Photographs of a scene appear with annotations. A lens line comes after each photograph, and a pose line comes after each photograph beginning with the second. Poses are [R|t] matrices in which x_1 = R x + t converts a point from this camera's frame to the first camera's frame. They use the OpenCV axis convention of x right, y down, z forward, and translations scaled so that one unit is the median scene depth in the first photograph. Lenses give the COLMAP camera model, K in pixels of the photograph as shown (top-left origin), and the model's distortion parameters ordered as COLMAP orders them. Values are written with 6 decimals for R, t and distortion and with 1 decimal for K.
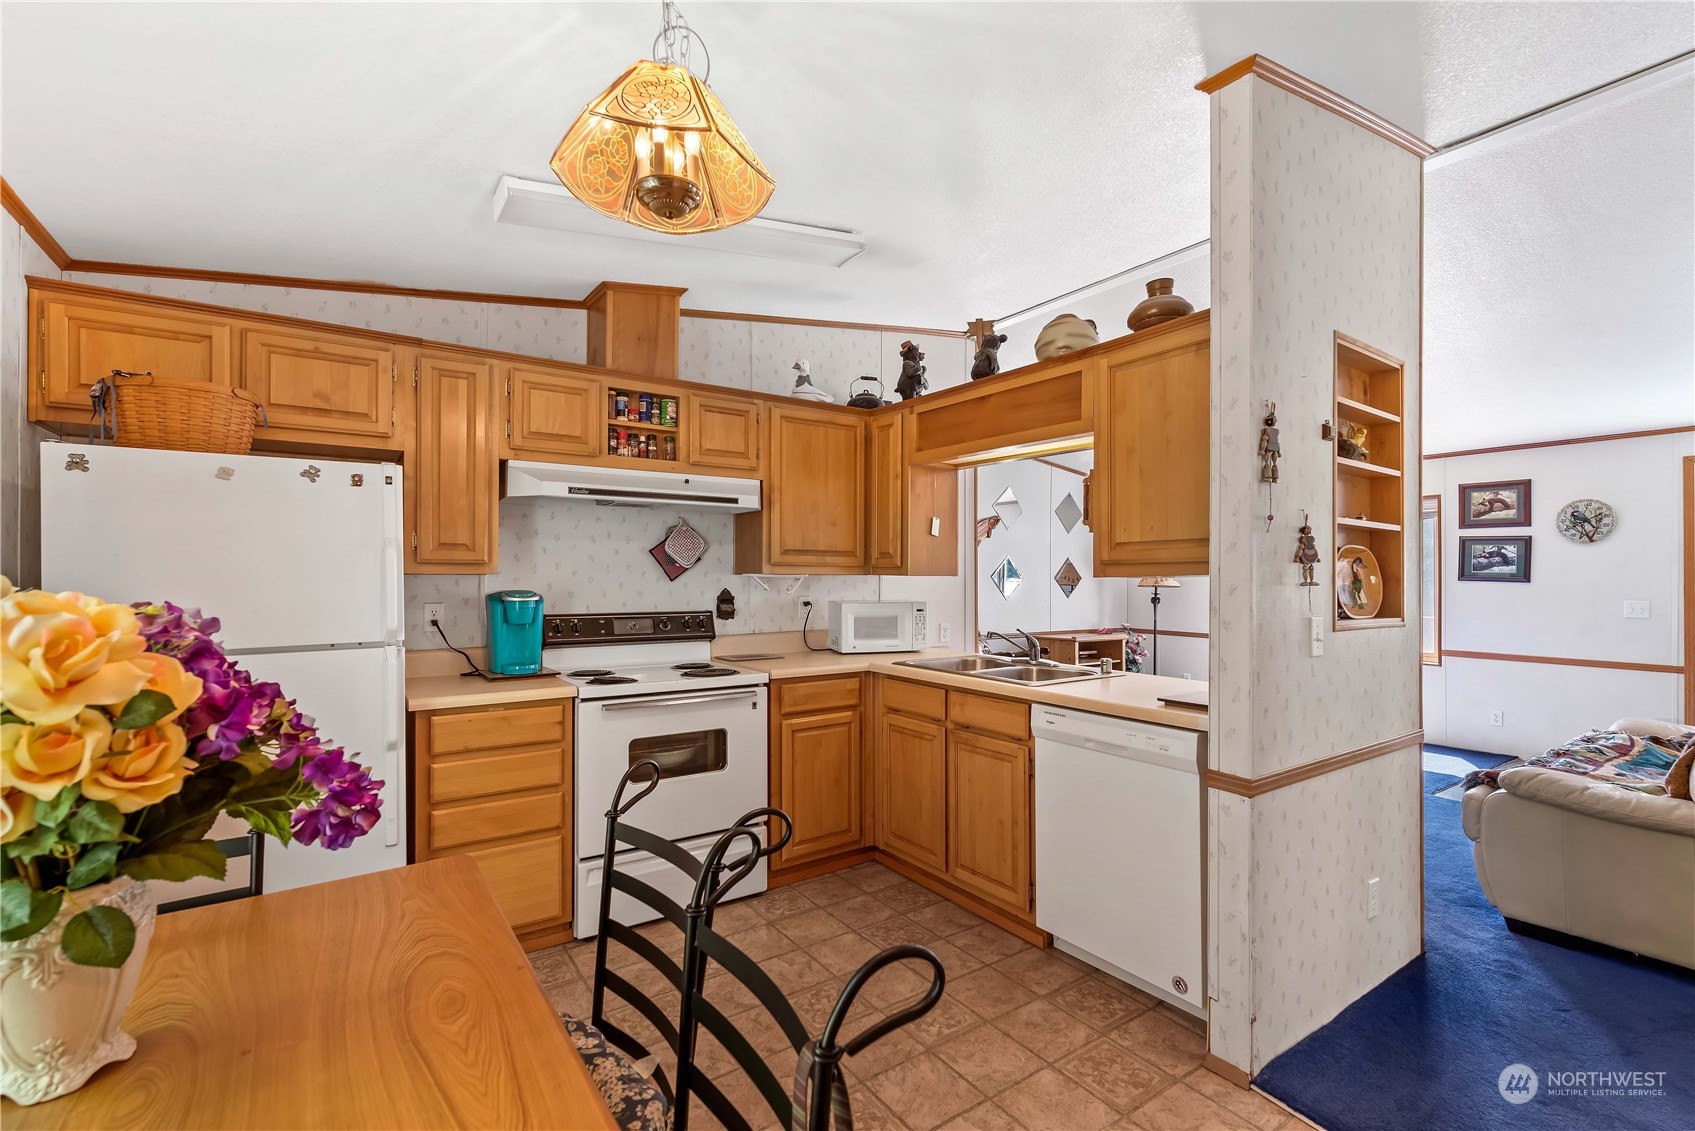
lens RADIAL K [[748.2, 0, 852.4], [0, 748.2, 573.5], [0, 0, 1]] dist [0.001600, 0.000379]
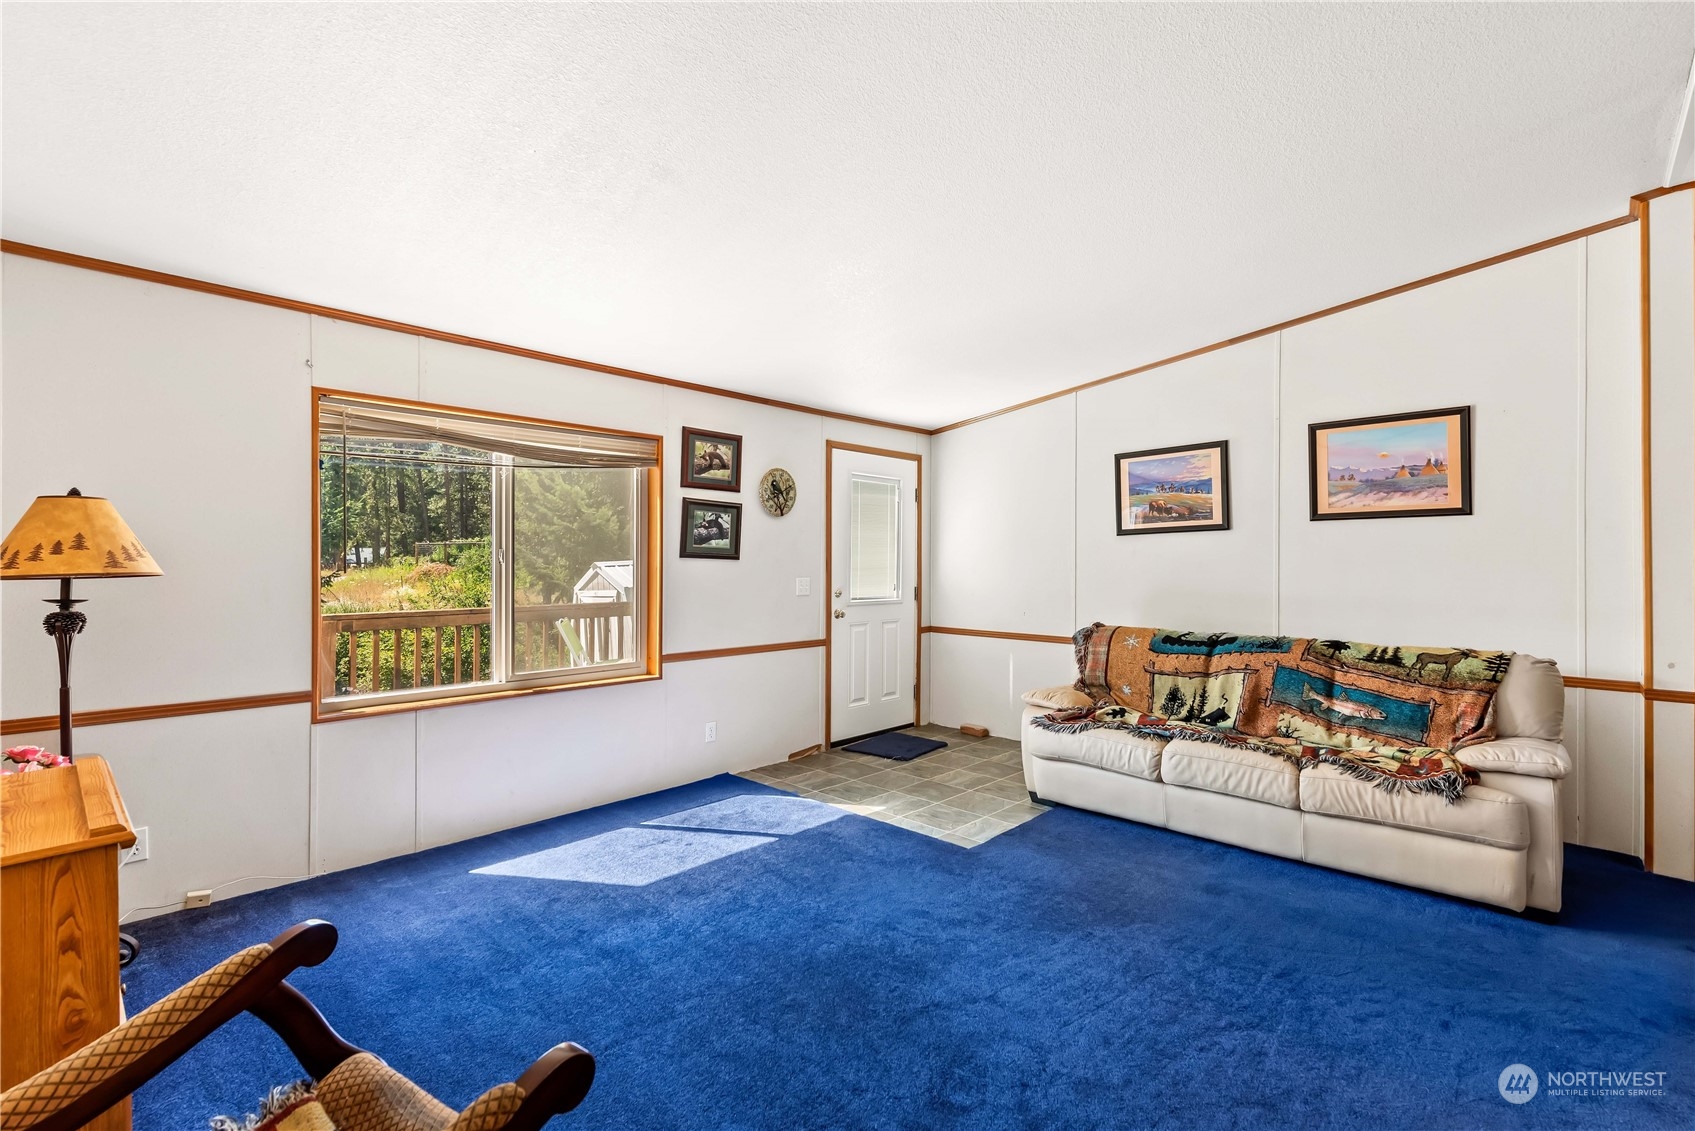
lens RADIAL K [[748.2, 0, 842.8], [0, 748.2, 562.8], [0, 0, 1]] dist [0.001600, 0.000379]
pose [[-0.189959, -0.006585, 0.981770, 0.093868], [-0.007948, 0.999955, 0.005169, 0.014912], [-0.981760, -0.006821, -0.190003, 1.540122]]
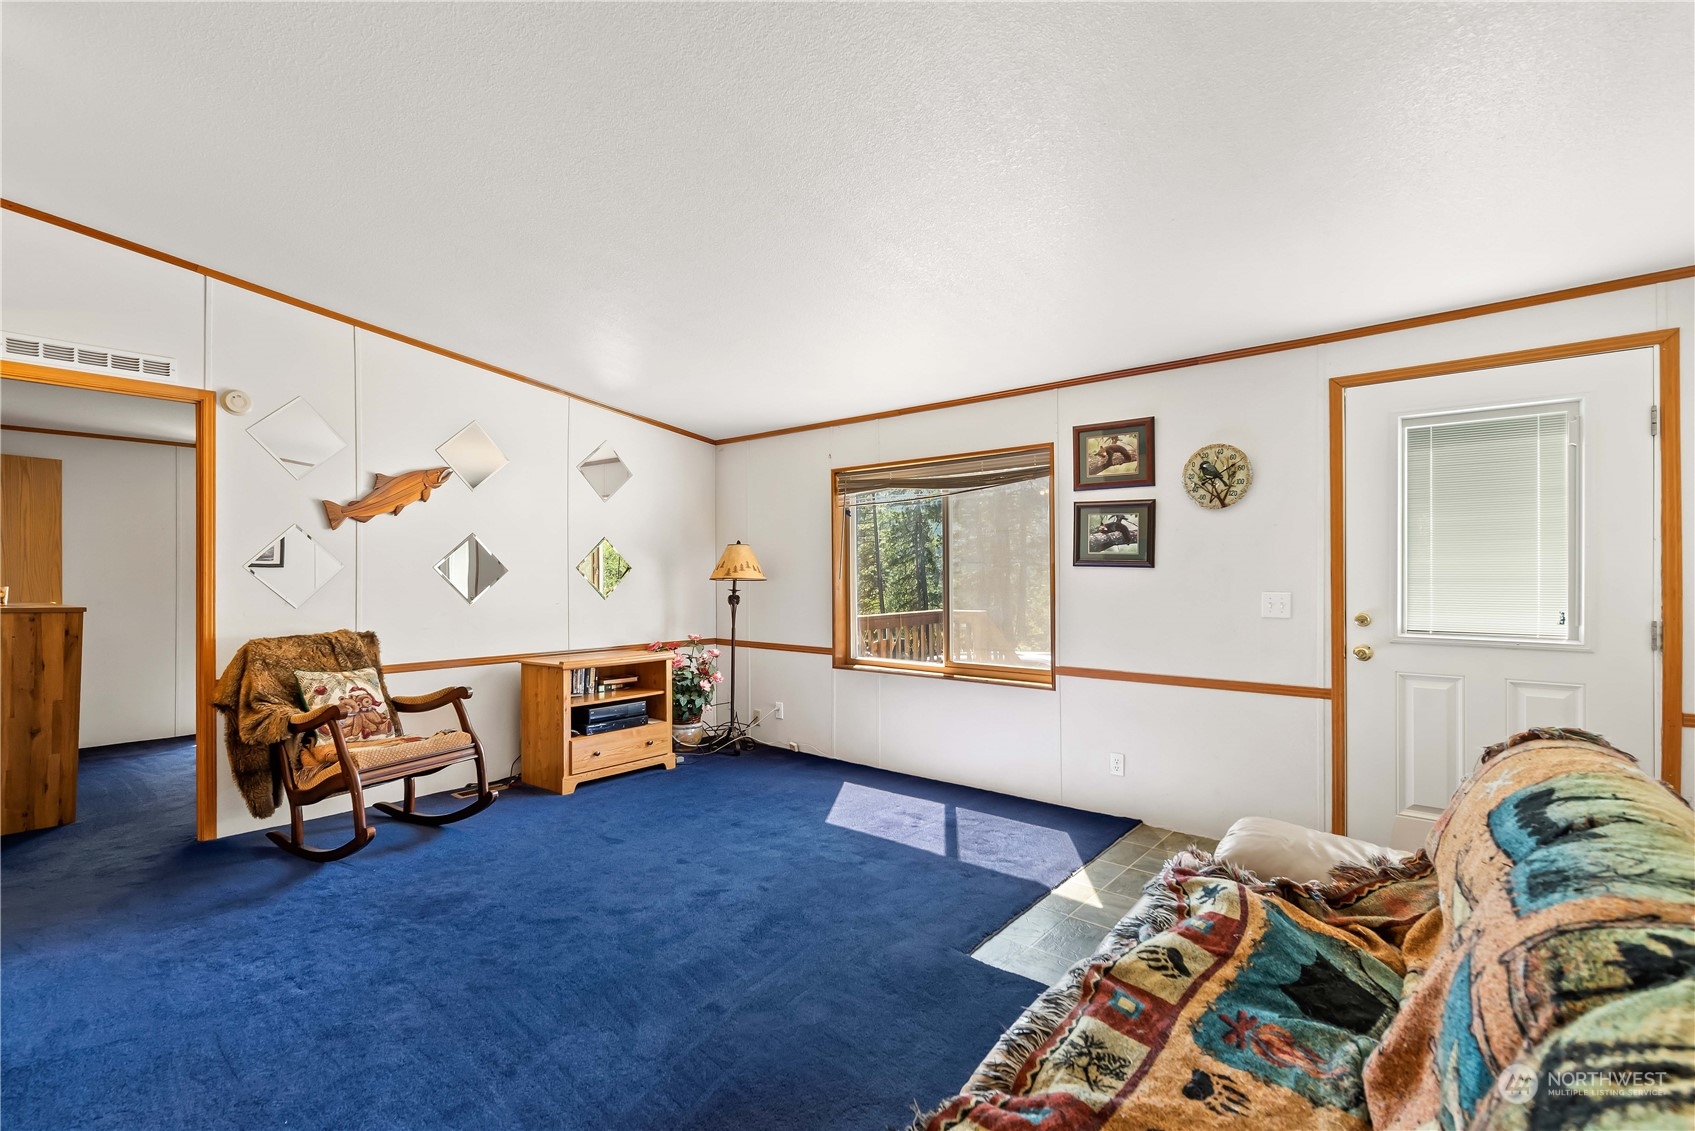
lens RADIAL K [[748.2, 0, 856.9], [0, 748.2, 574.4], [0, 0, 1]] dist [0.001600, 0.000379]
pose [[0.962567, -0.009031, 0.270894, 0.672858], [0.007290, 0.999946, 0.007431, 0.016346], [-0.270946, -0.005178, 0.962581, 0.609672]]
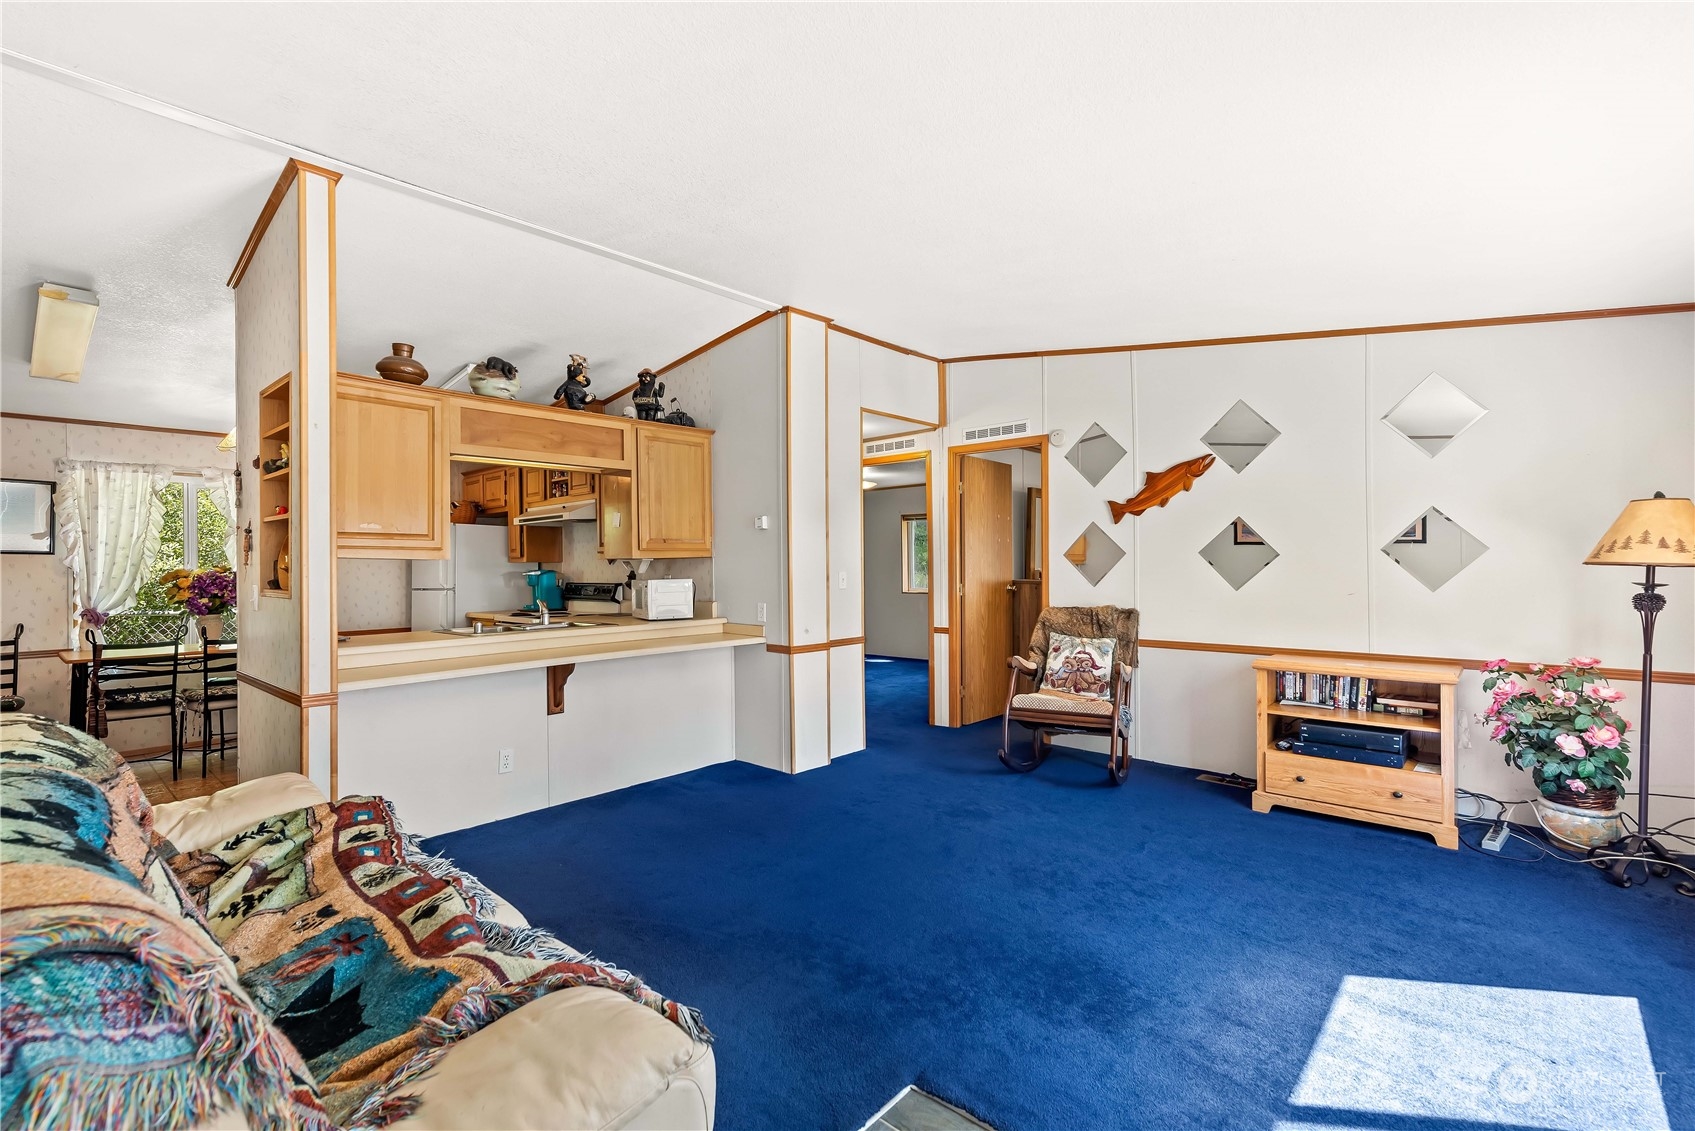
lens RADIAL K [[748.2, 0, 840.2], [0, 748.2, 558.0], [0, 0, 1]] dist [0.001600, 0.000379]
pose [[0.230579, -0.017499, -0.972896, 1.400157], [0.015432, 0.999778, -0.014325, 0.026156], [0.972931, -0.011711, 0.230798, 1.062782]]
